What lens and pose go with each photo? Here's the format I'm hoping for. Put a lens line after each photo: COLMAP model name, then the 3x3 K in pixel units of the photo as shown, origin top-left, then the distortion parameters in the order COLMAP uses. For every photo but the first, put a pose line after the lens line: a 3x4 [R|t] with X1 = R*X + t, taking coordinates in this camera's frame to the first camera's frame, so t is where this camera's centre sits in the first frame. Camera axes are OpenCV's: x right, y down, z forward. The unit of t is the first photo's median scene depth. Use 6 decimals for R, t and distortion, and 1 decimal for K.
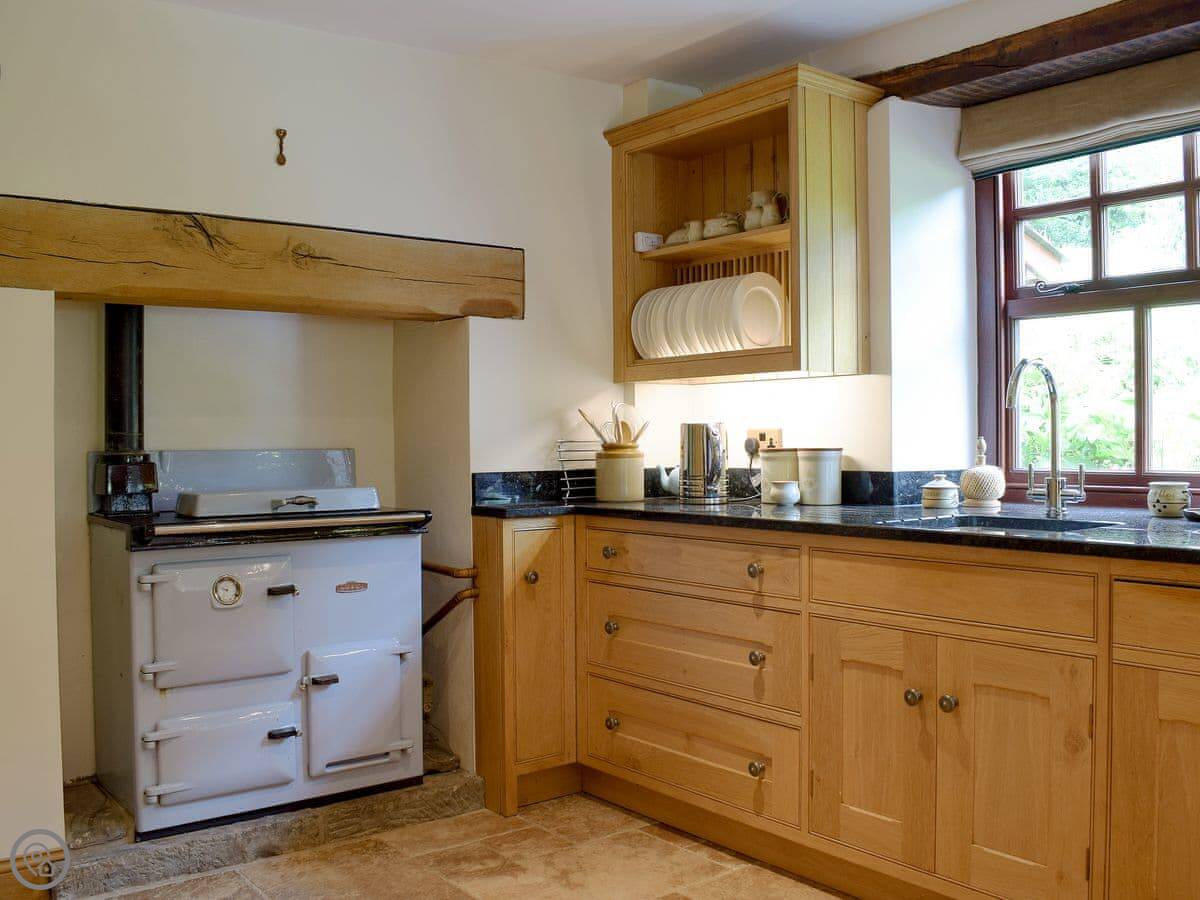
lens RADIAL K [[1120.8, 0, 600.0], [0, 1120.8, 450.0], [0, 0, 1]] dist [-0.085302, 0.000005]
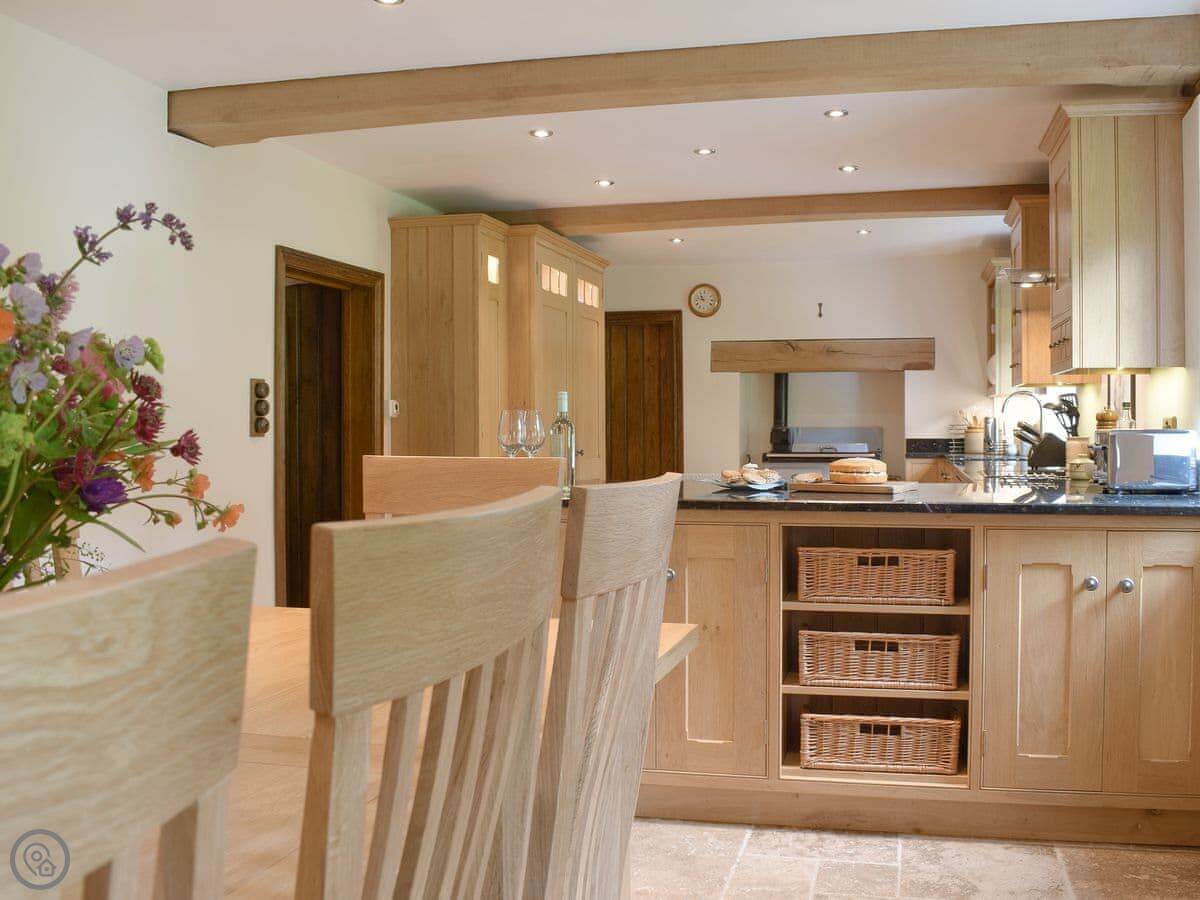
lens RADIAL K [[1120.8, 0, 600.0], [0, 1120.8, 450.0], [0, 0, 1]] dist [-0.085302, 0.000005]
pose [[0.586257, 0.025362, -0.809728, 1.433044], [-0.012448, 0.999674, 0.022299, 0.000875], [0.810030, -0.002994, 0.586381, -0.888284]]
